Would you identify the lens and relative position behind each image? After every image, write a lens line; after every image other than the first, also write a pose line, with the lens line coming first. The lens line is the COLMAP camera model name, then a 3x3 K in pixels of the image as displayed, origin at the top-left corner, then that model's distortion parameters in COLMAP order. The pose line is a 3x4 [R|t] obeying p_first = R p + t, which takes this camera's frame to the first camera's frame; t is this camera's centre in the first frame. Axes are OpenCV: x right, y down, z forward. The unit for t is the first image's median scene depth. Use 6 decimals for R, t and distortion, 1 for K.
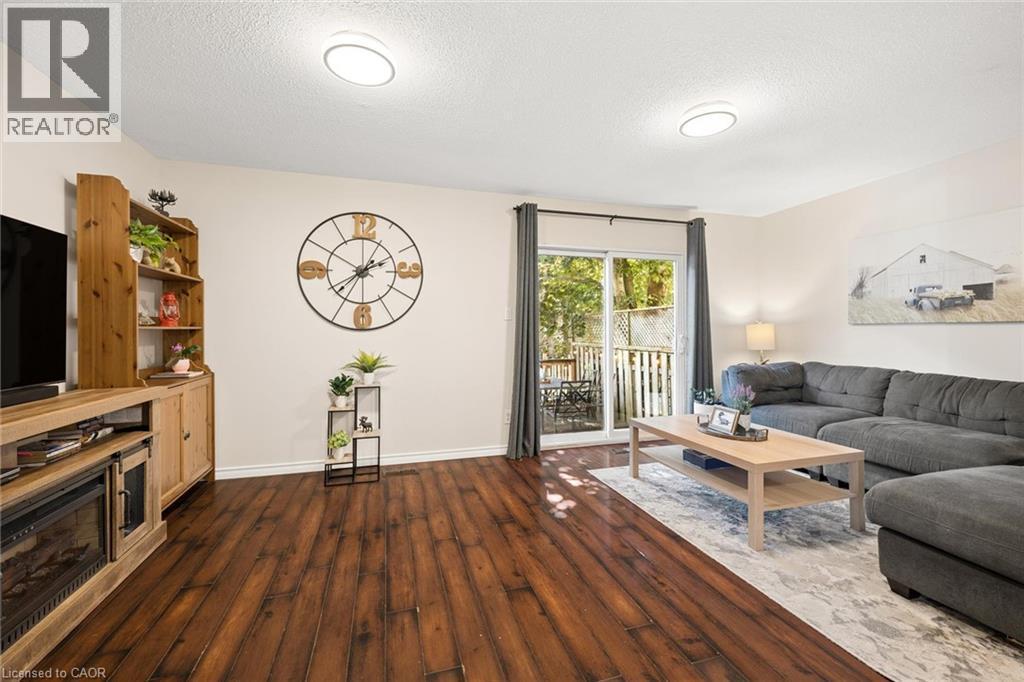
lens RADIAL K [[419.2, 0, 512.0], [0, 419.2, 341.0], [0, 0, 1]] dist [-0.000282, -0.000047]
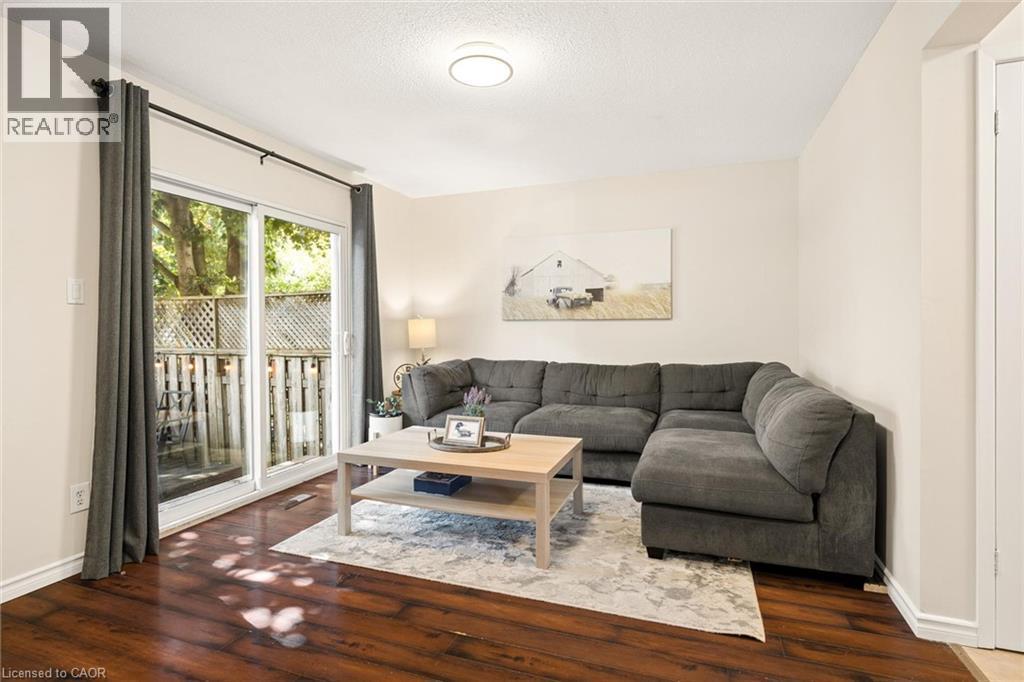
lens RADIAL K [[510.1, 0, 512.0], [0, 510.1, 341.0], [0, 0, 1]] dist [-0.000769, -0.000402]
pose [[0.598583, -0.021699, 0.800767, -0.232719], [0.020503, 0.999721, 0.011764, -0.003248], [-0.800799, 0.009376, 0.598860, 0.280850]]
